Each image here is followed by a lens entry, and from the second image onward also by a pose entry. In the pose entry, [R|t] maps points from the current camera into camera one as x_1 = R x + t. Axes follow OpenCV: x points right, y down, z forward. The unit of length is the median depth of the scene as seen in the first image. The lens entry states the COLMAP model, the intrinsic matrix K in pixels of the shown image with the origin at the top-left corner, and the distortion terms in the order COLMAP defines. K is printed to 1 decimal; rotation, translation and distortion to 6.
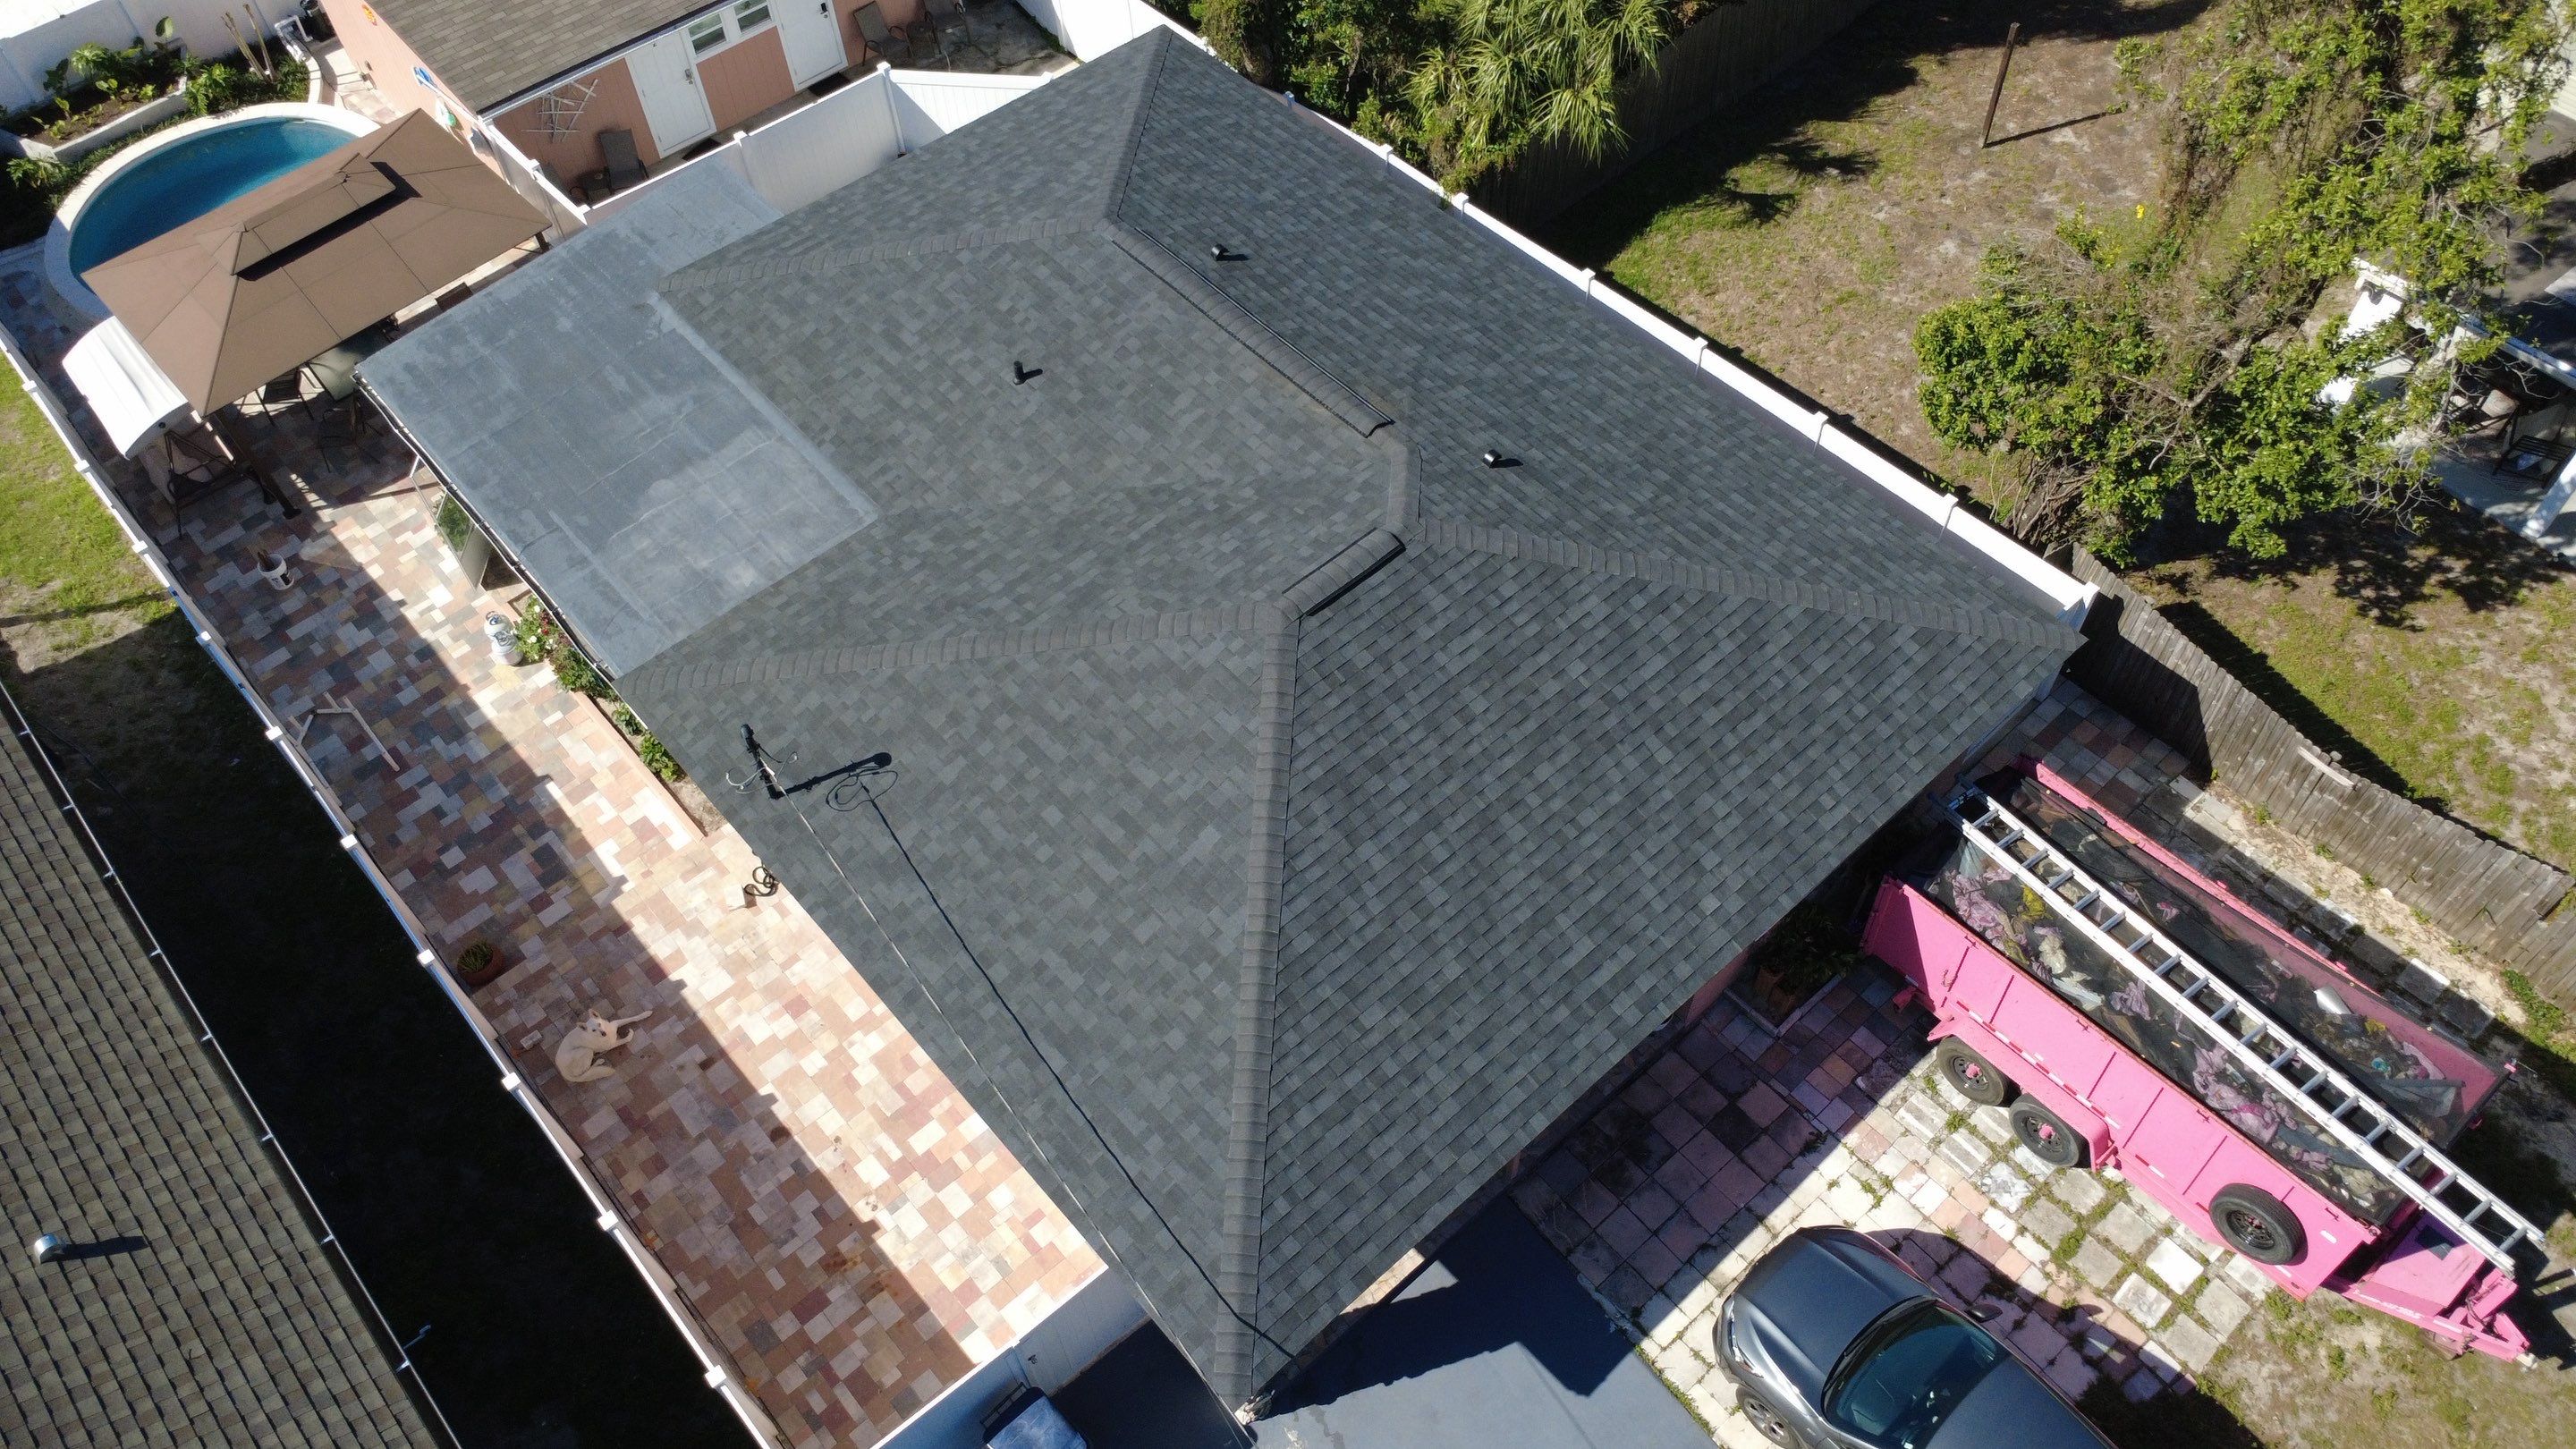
lens RADIAL K [[1855.4, 0, 1290.3], [0, 1855.4, 741.8], [0, 0, 1]] dist [0.002631, 0.000327]
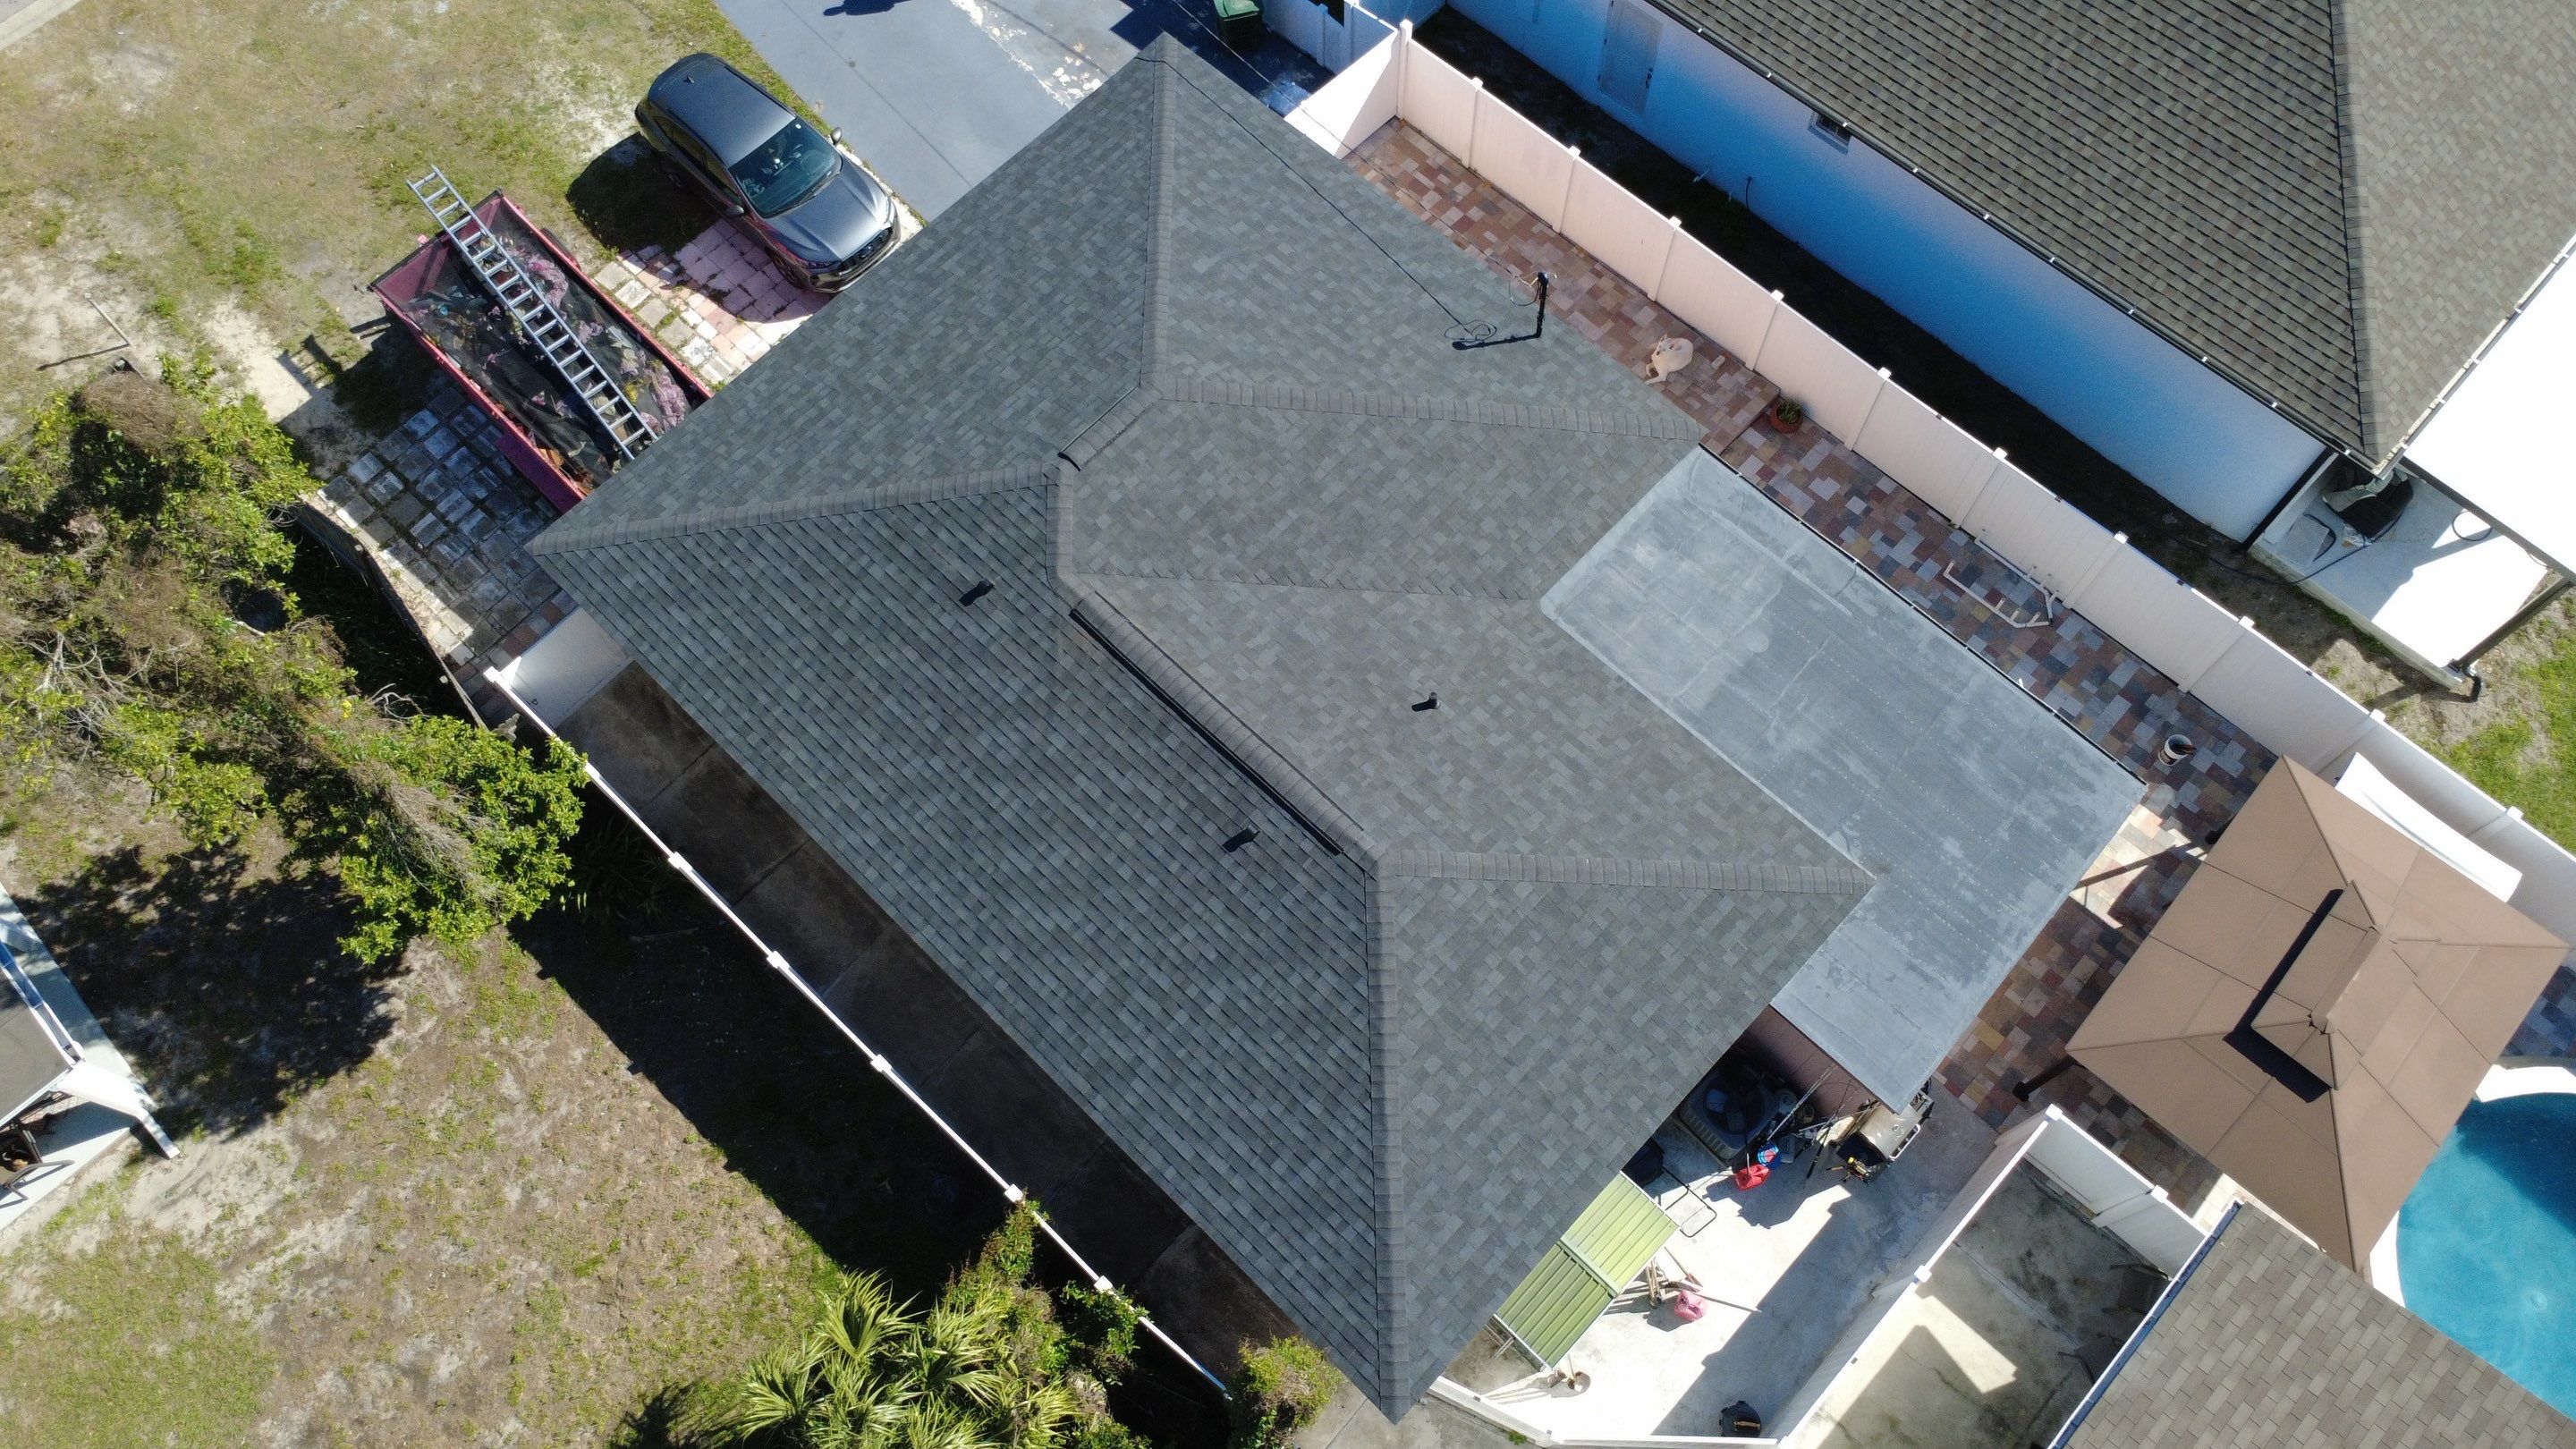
lens RADIAL K [[1855.4, 0, 1273.0], [0, 1855.4, 721.5], [0, 0, 1]] dist [0.002631, 0.000327]
pose [[-0.995114, 0.096533, 0.020741, -0.086604], [-0.031236, -0.507065, 0.861342, -1.234276], [0.093665, 0.856485, 0.507603, 0.529636]]
